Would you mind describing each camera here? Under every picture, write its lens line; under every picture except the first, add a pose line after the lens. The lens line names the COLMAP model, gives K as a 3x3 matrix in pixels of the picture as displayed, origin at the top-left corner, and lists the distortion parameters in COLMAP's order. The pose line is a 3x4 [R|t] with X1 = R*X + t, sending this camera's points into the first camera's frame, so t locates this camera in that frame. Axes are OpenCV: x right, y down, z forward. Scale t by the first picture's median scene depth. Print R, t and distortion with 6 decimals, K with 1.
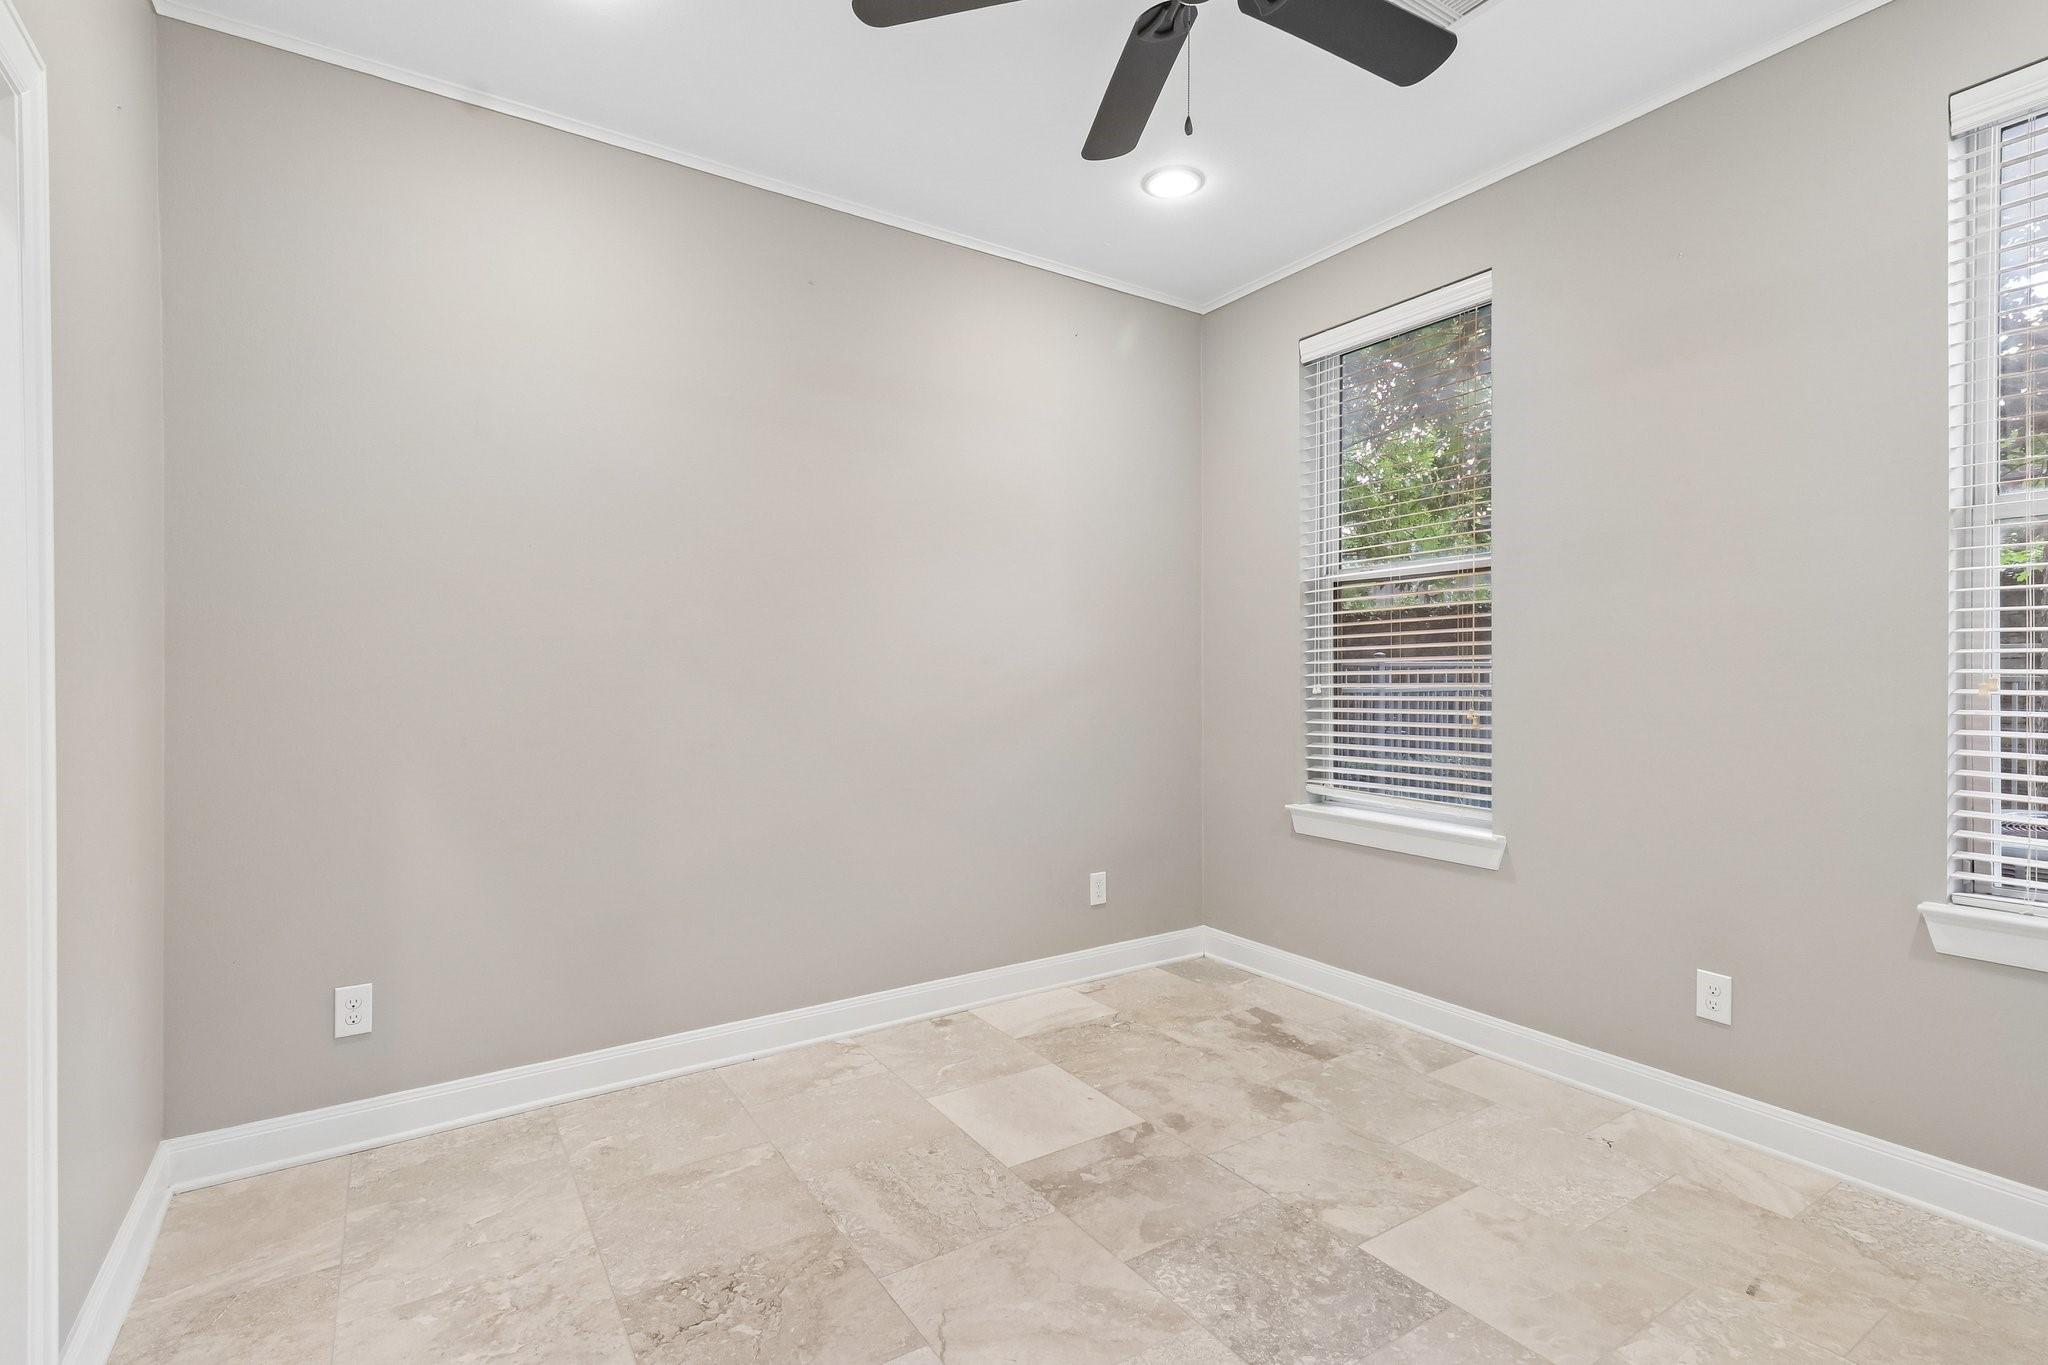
lens RADIAL K [[969.8, 0, 1017.5], [0, 969.8, 679.2], [0, 0, 1]] dist [0.021287, -0.016526]
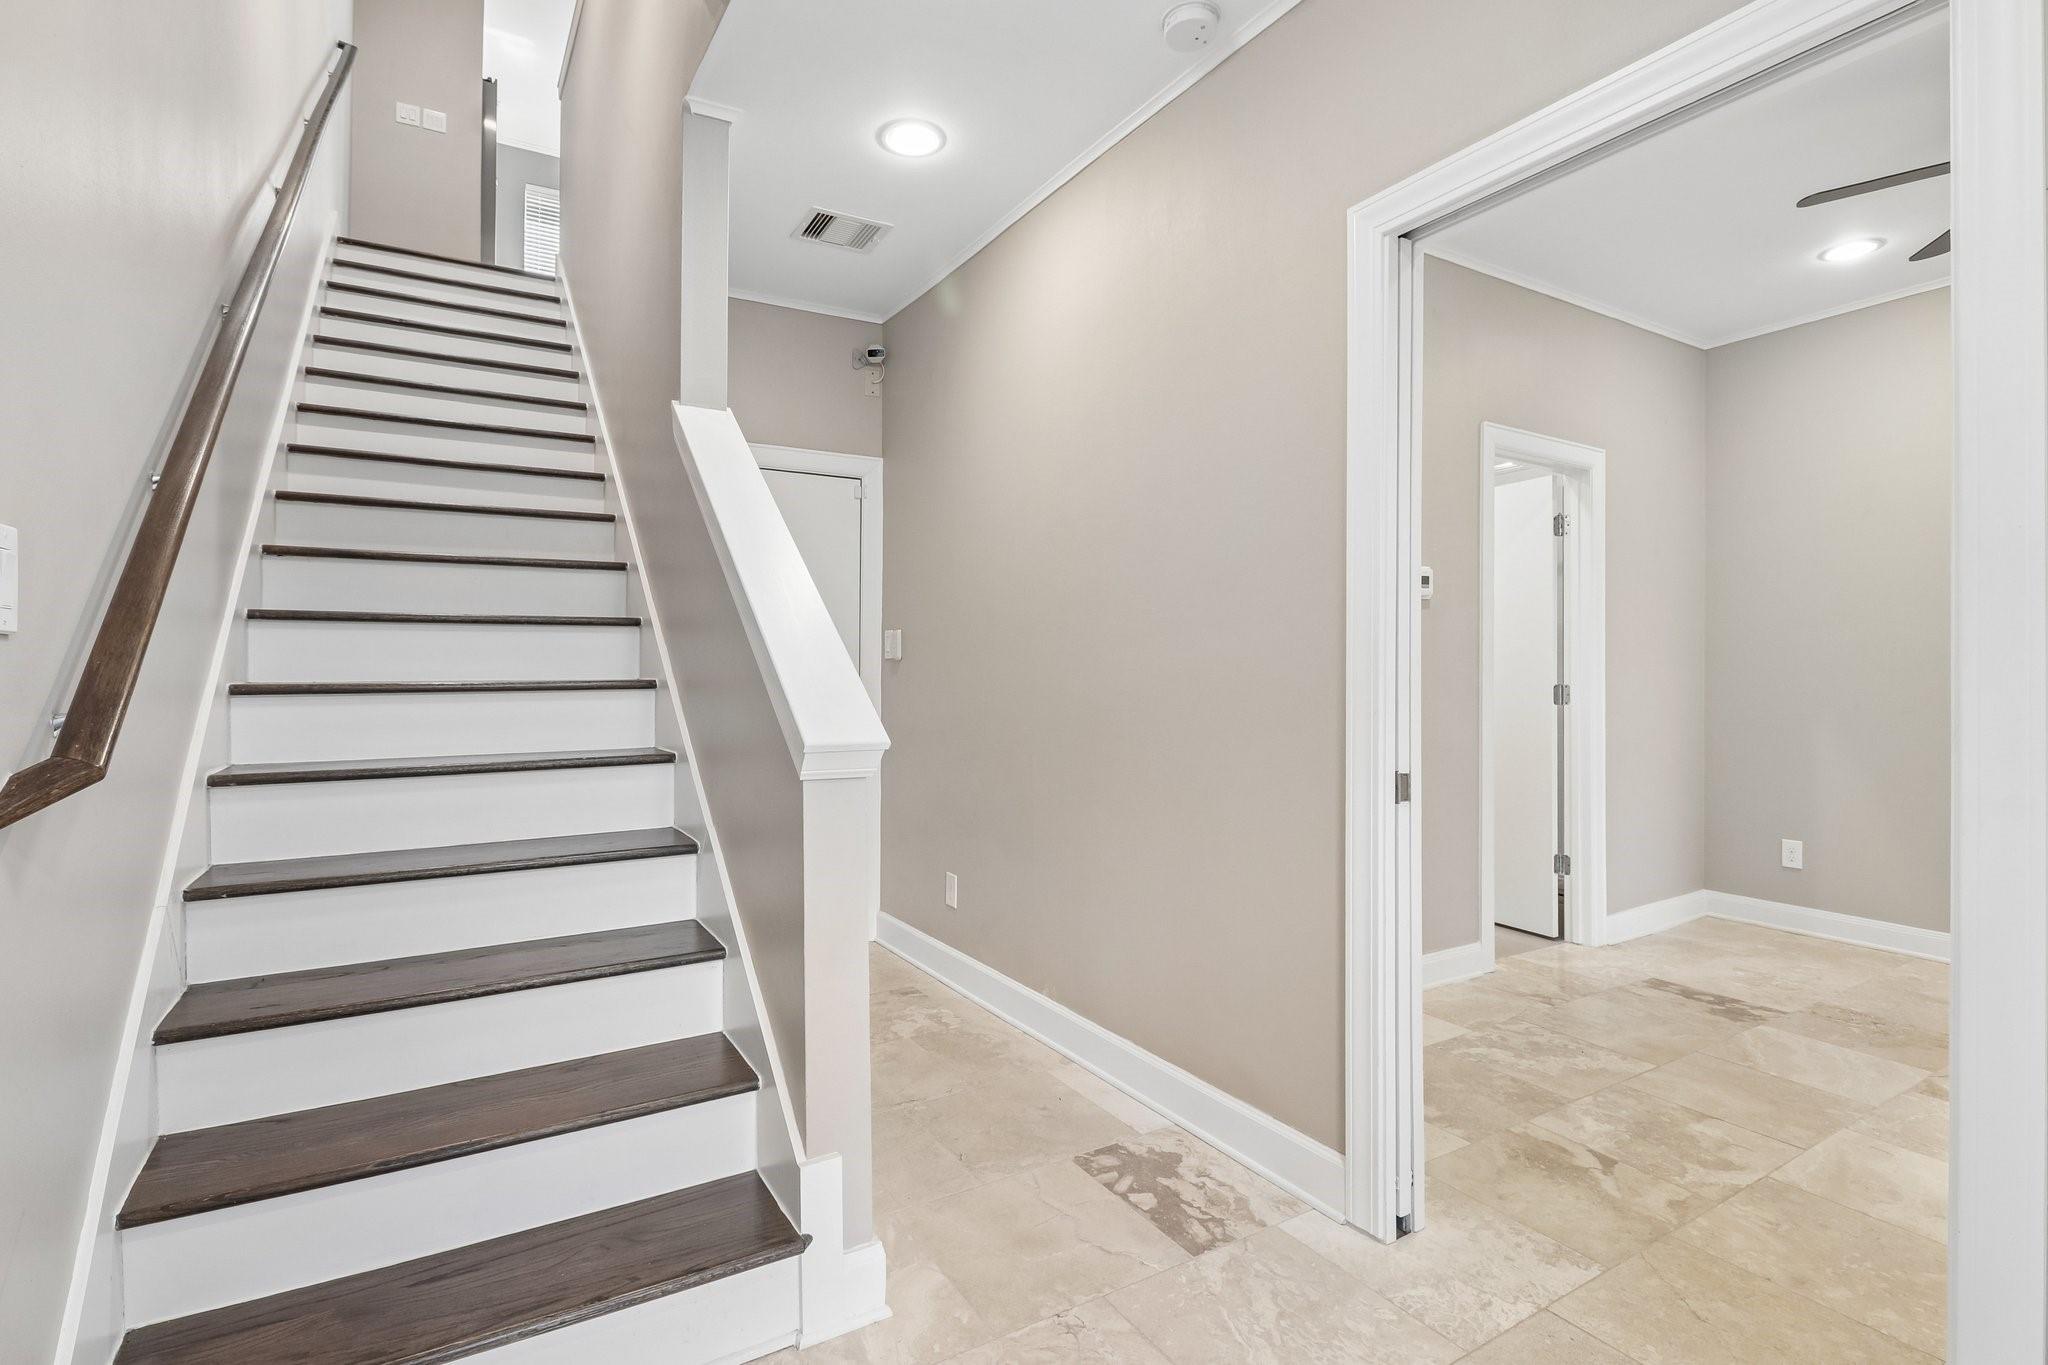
lens RADIAL K [[969.8, 0, 1017.5], [0, 969.8, 679.2], [0, 0, 1]] dist [0.021287, -0.016526]
pose [[-0.024725, 0.011387, -0.999629, 1.489967], [-0.000713, 0.999935, 0.011408, 0.009162], [0.999694, 0.000995, -0.024715, -0.467262]]
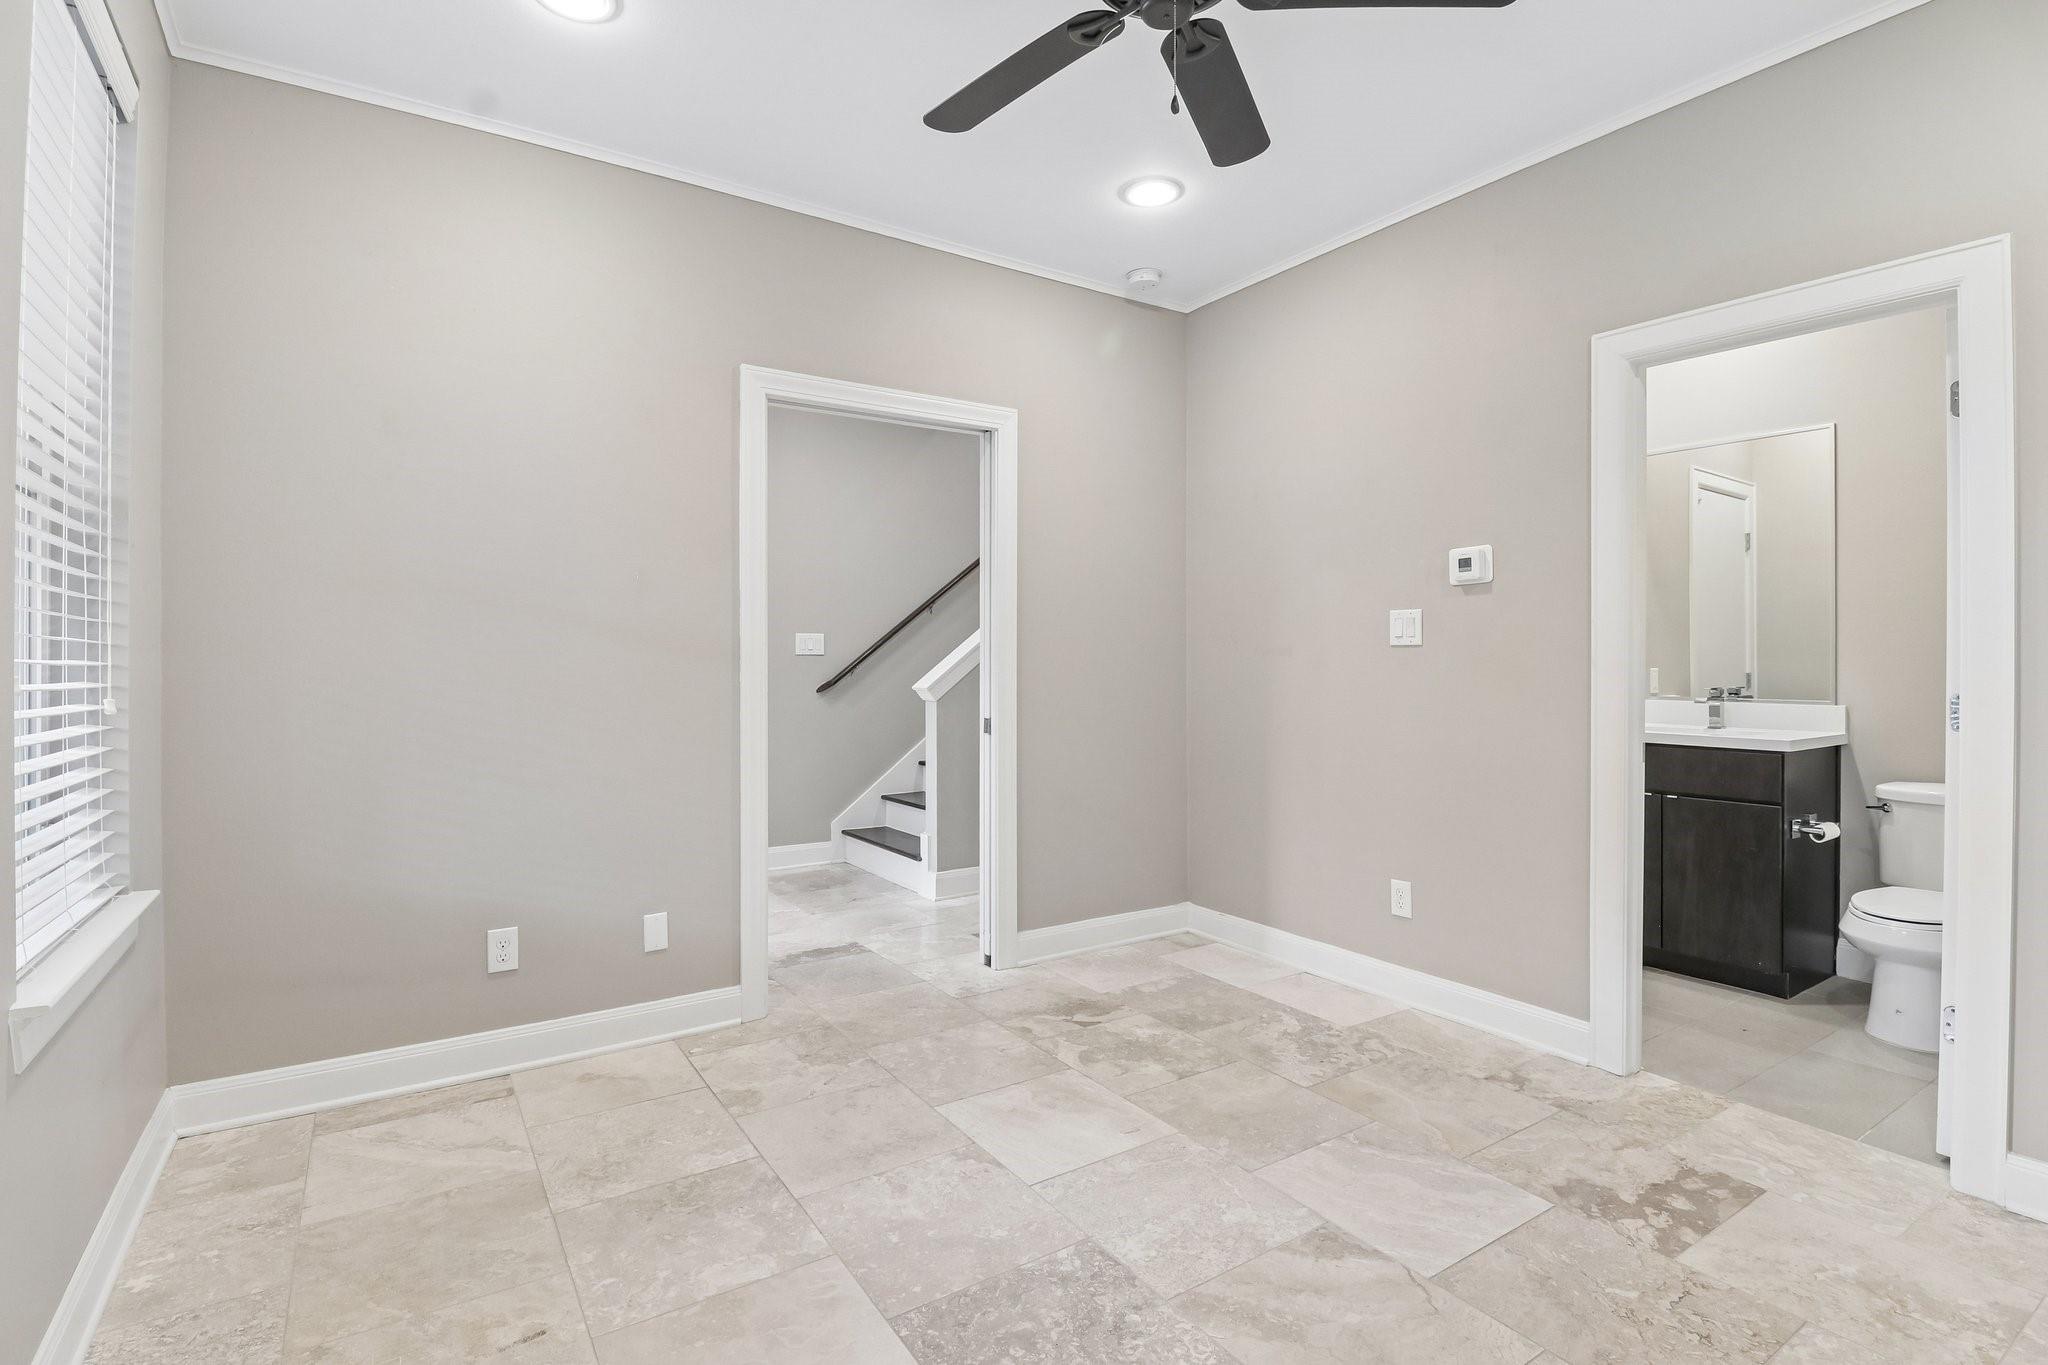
lens RADIAL K [[969.8, 0, 1017.5], [0, 969.8, 679.2], [0, 0, 1]] dist [0.021287, -0.016526]
pose [[-0.999990, 0.003942, -0.002155, 0.329695], [0.003910, 0.999888, 0.014449, 0.025728], [0.002212, 0.014440, -0.999893, 1.940666]]
